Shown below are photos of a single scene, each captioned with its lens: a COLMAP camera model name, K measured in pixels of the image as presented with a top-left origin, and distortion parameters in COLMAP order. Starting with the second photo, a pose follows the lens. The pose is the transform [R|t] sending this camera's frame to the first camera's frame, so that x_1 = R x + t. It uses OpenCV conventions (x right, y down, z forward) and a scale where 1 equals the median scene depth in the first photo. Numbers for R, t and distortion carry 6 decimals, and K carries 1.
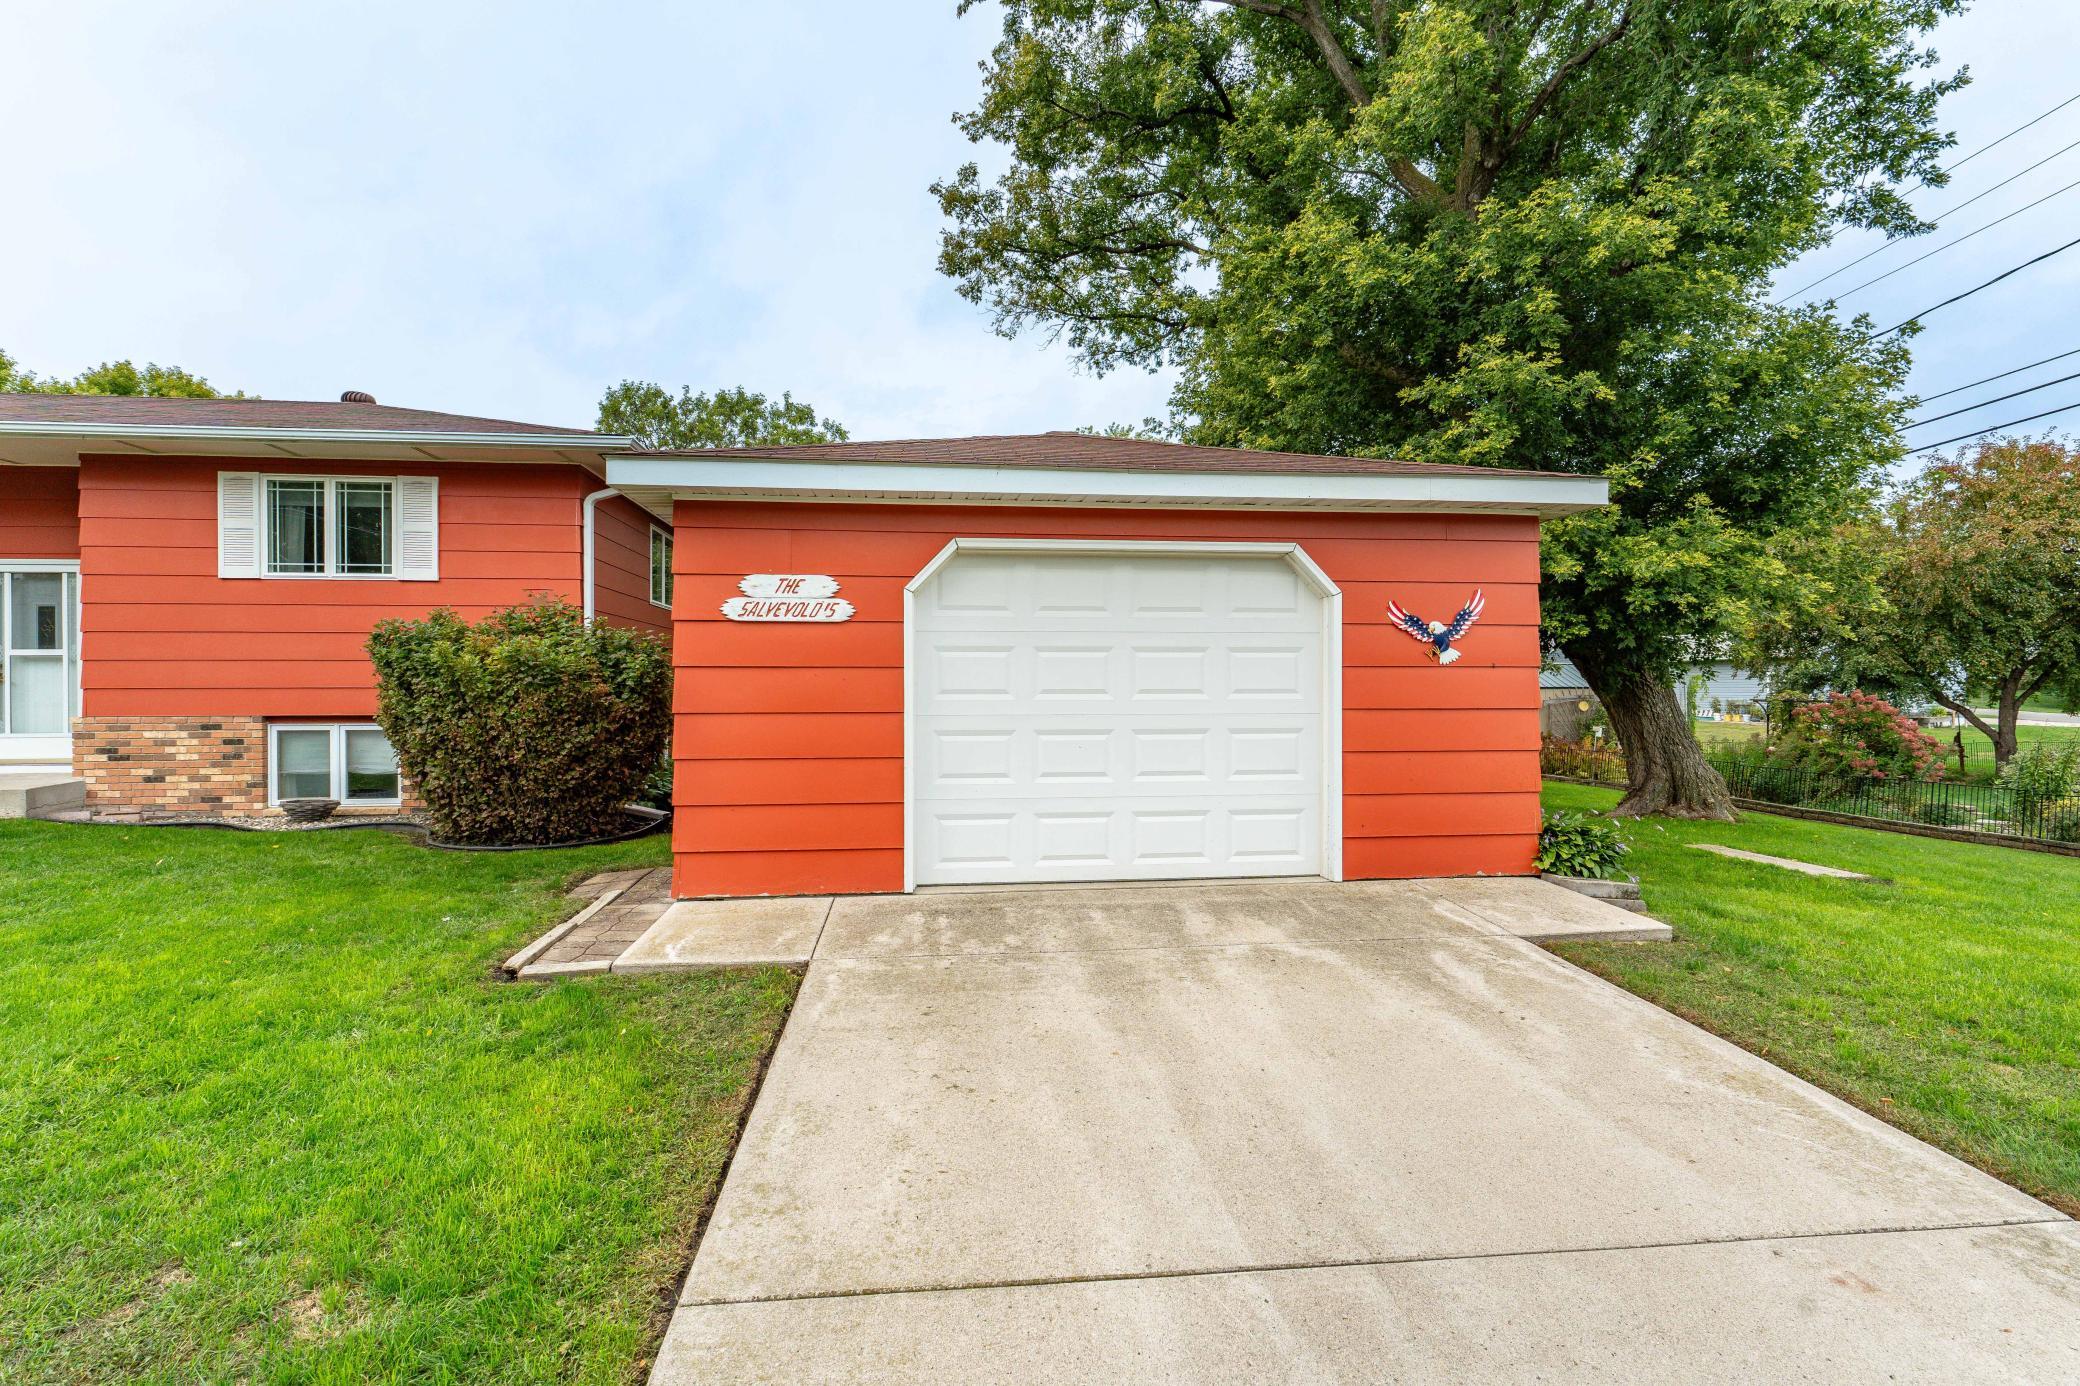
lens RADIAL K [[965.6, 0, 1040.3], [0, 965.6, 691.1], [0, 0, 1]] dist [-0.003947, 0.001557]
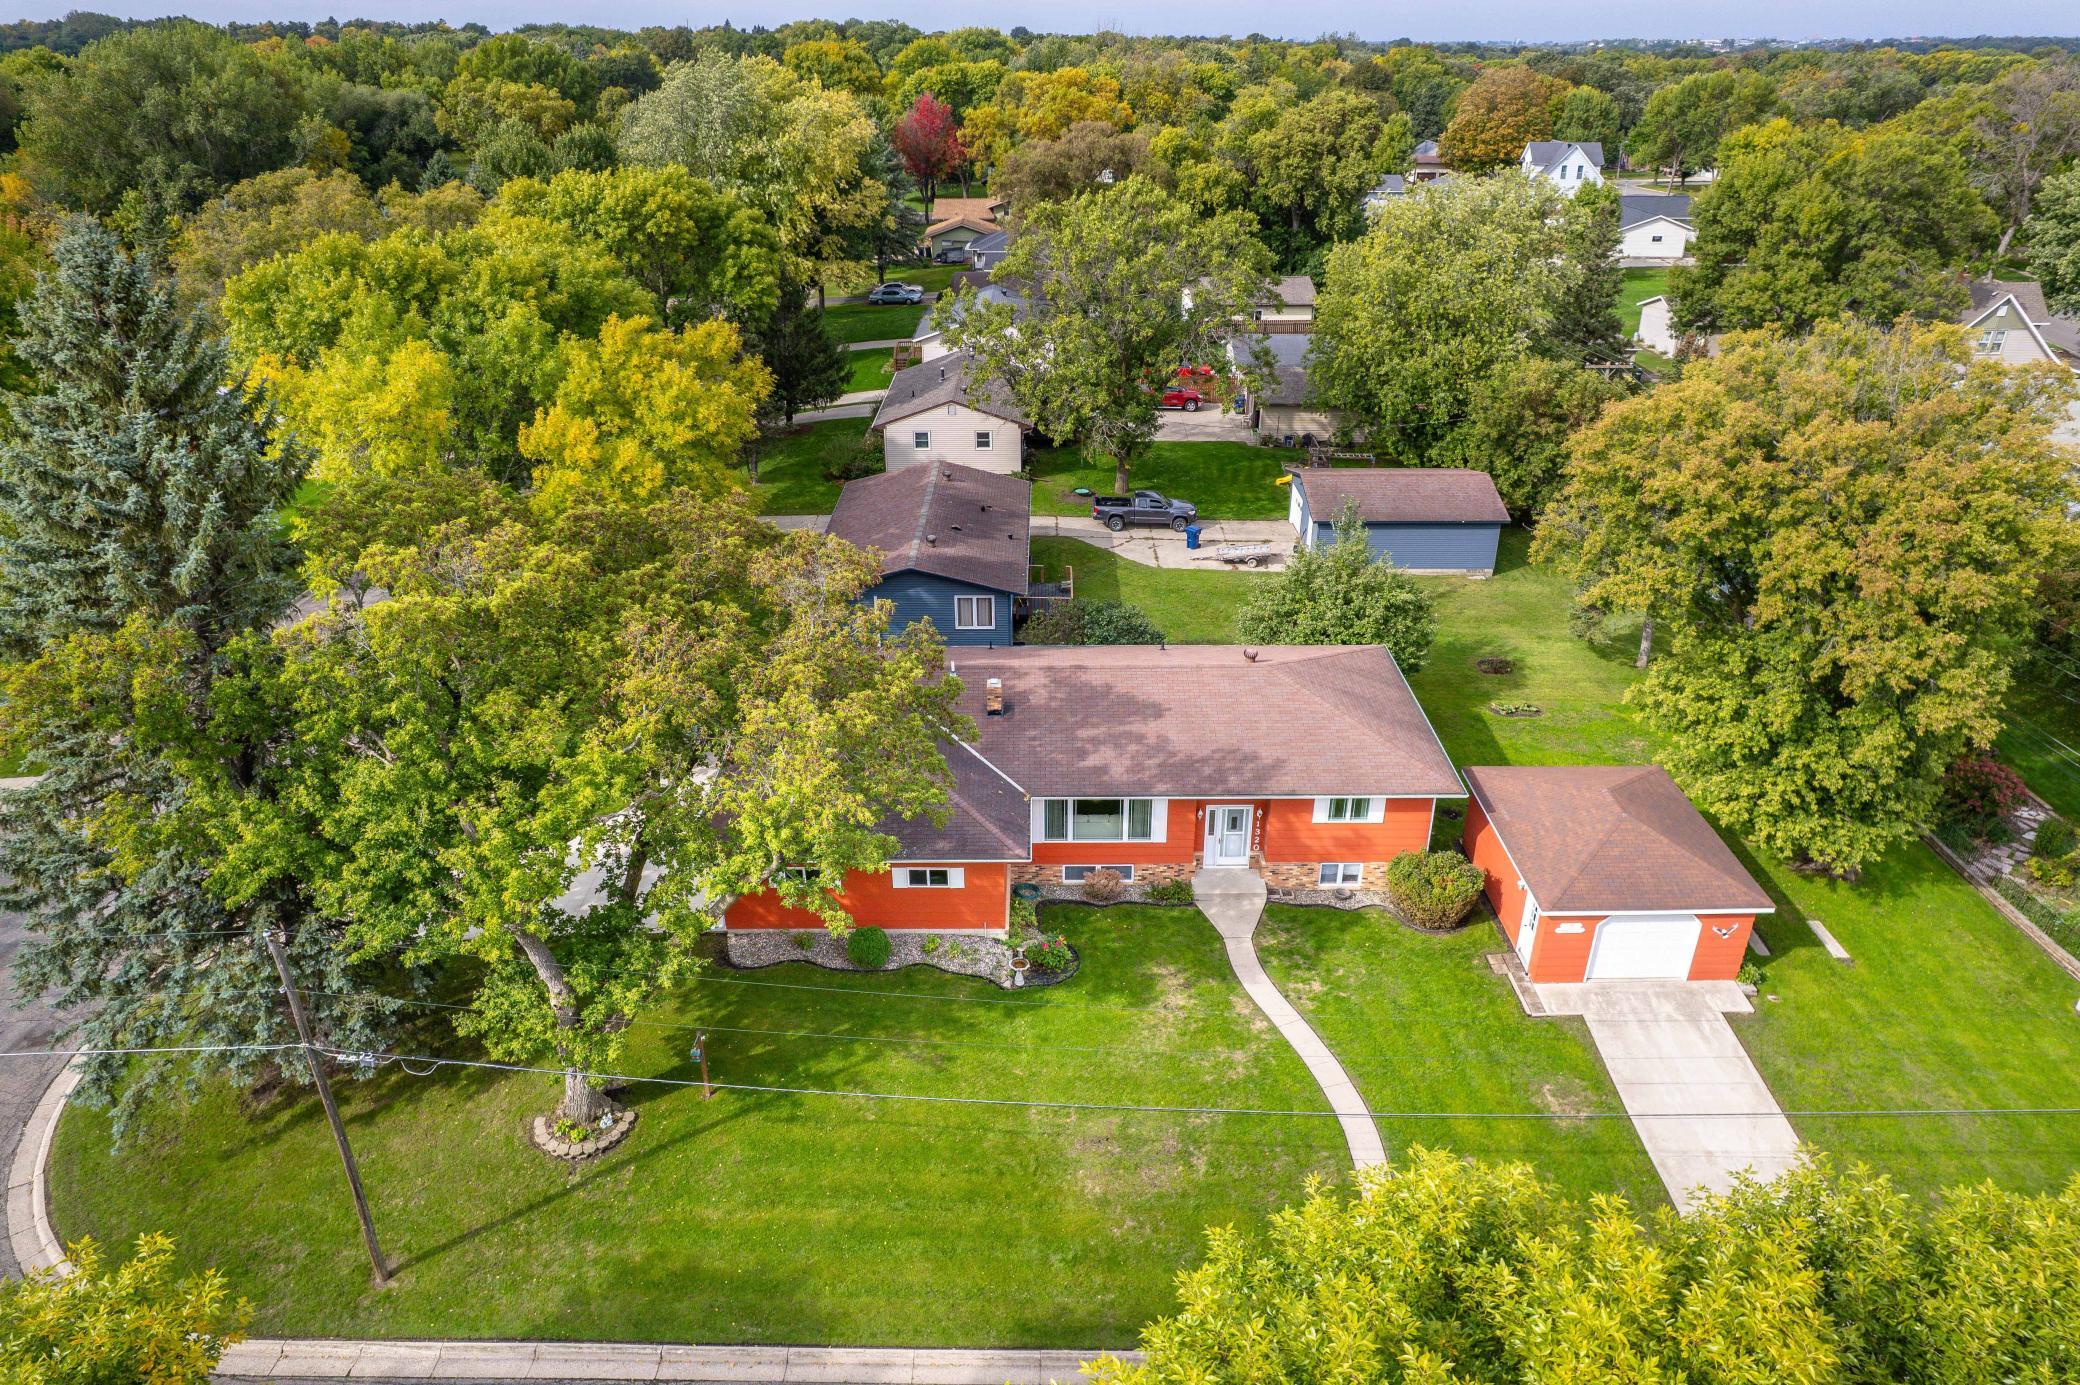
lens RADIAL K [[1342.9, 0, 1058.9], [0, 1342.9, 690.6], [0, 0, 1]] dist [-0.035589, 0.018123]
pose [[0.994071, 0.053020, -0.094928, -1.388300], [-0.005738, 0.897416, 0.441149, -2.509126], [0.108579, -0.437989, 0.892399, -2.805484]]
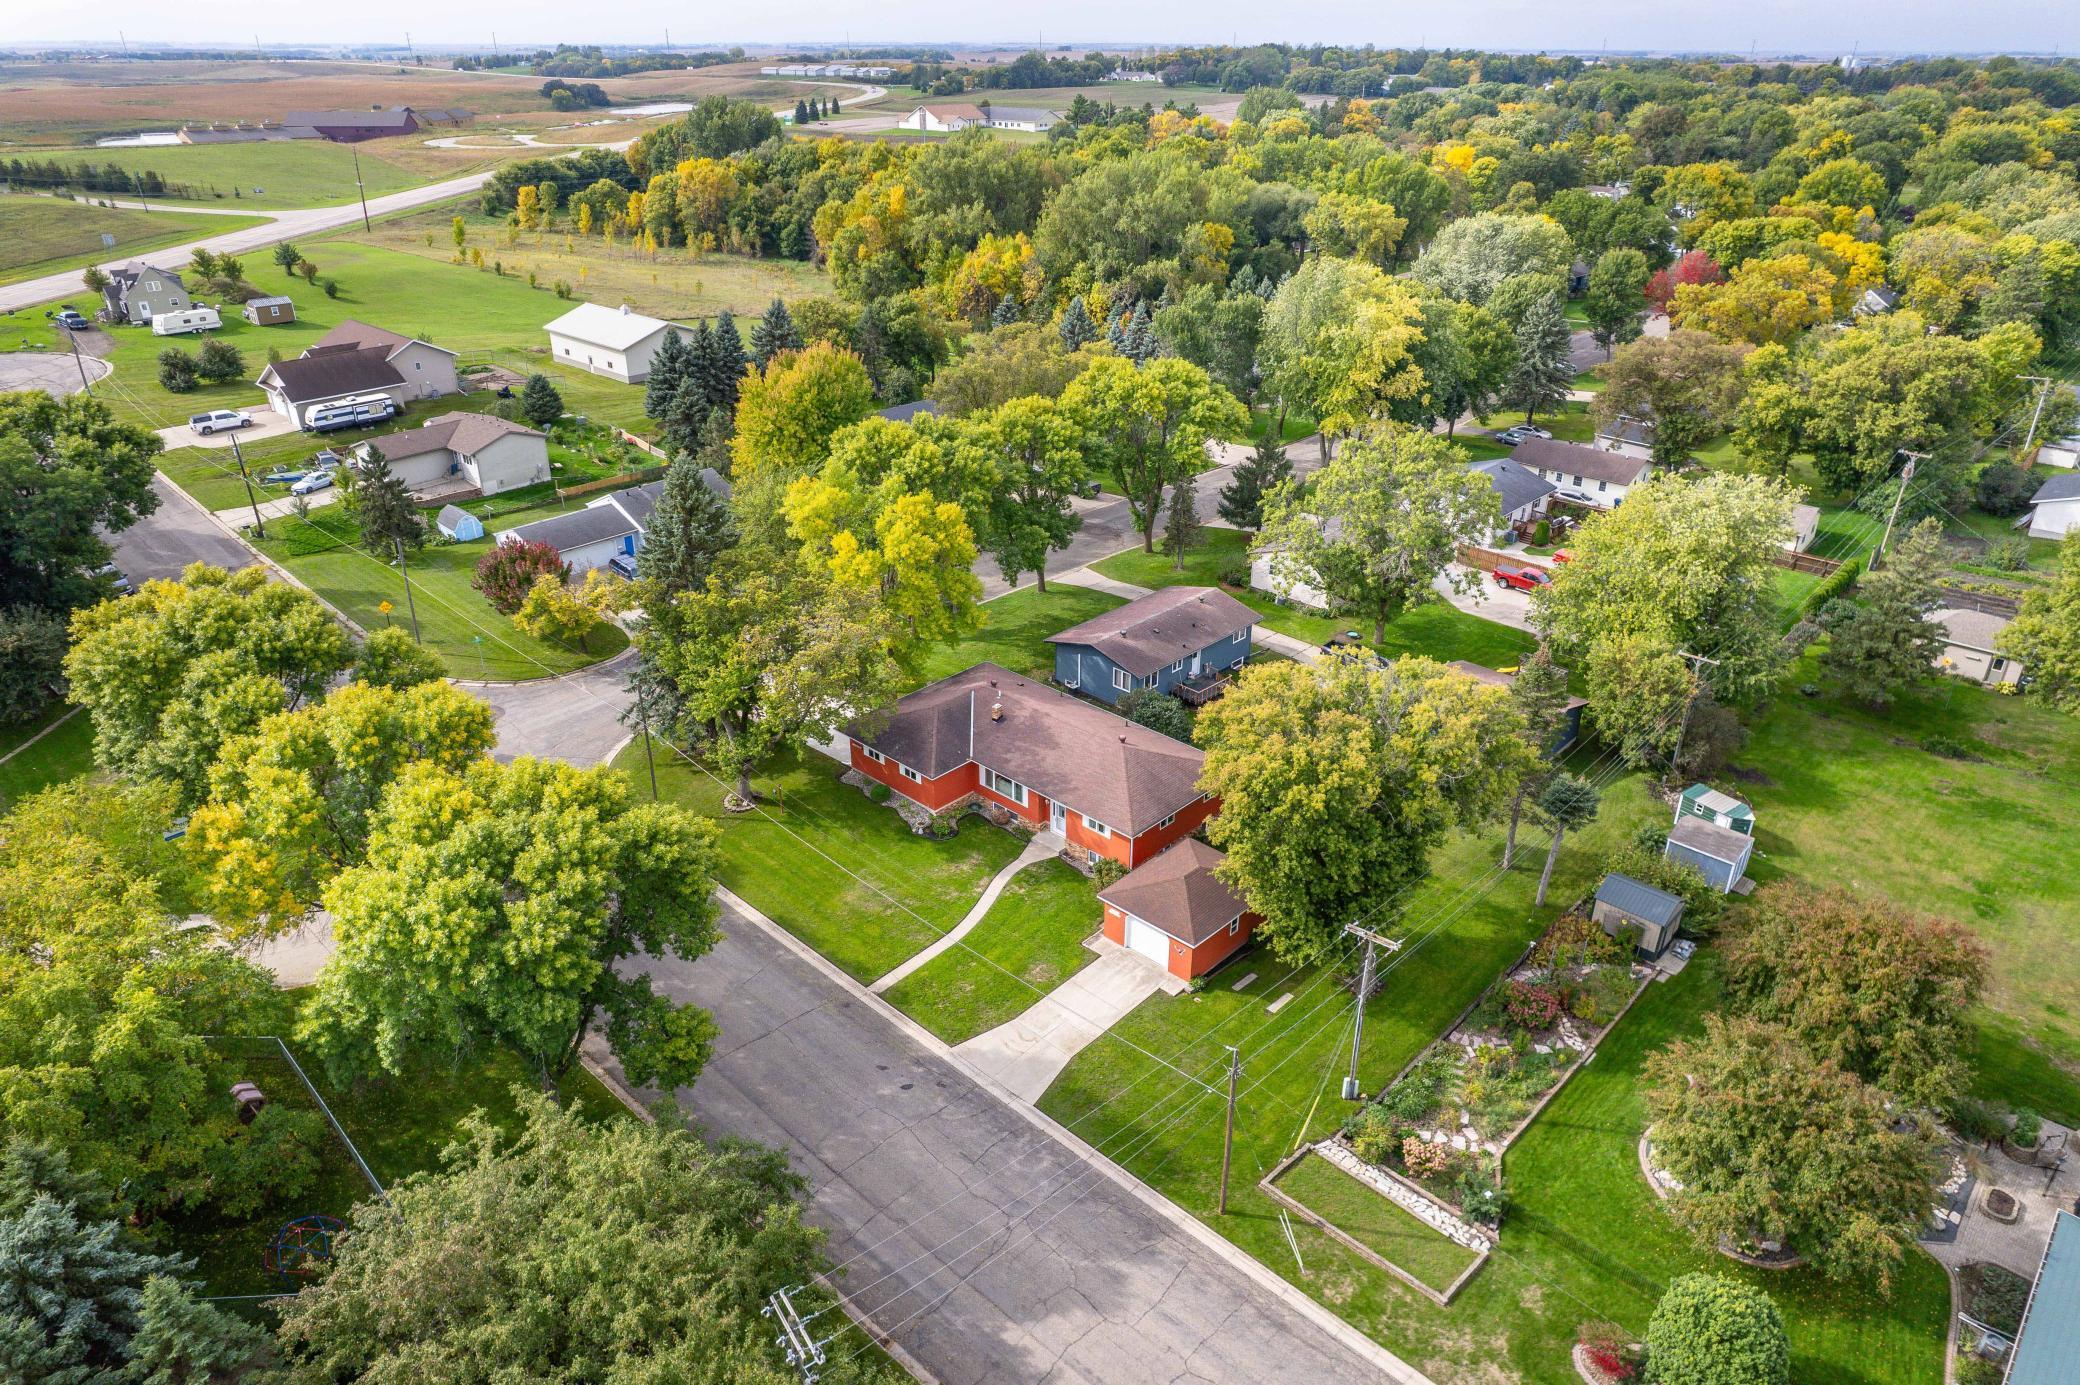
lens RADIAL K [[1342.9, 0, 1052.9], [0, 1342.9, 682.4], [0, 0, 1]] dist [-0.035589, 0.018123]
pose [[0.647390, 0.345447, -0.679376, 4.512544], [-0.012149, 0.895949, 0.443991, -4.815957], [0.762062, -0.279182, 0.584226, -3.848476]]
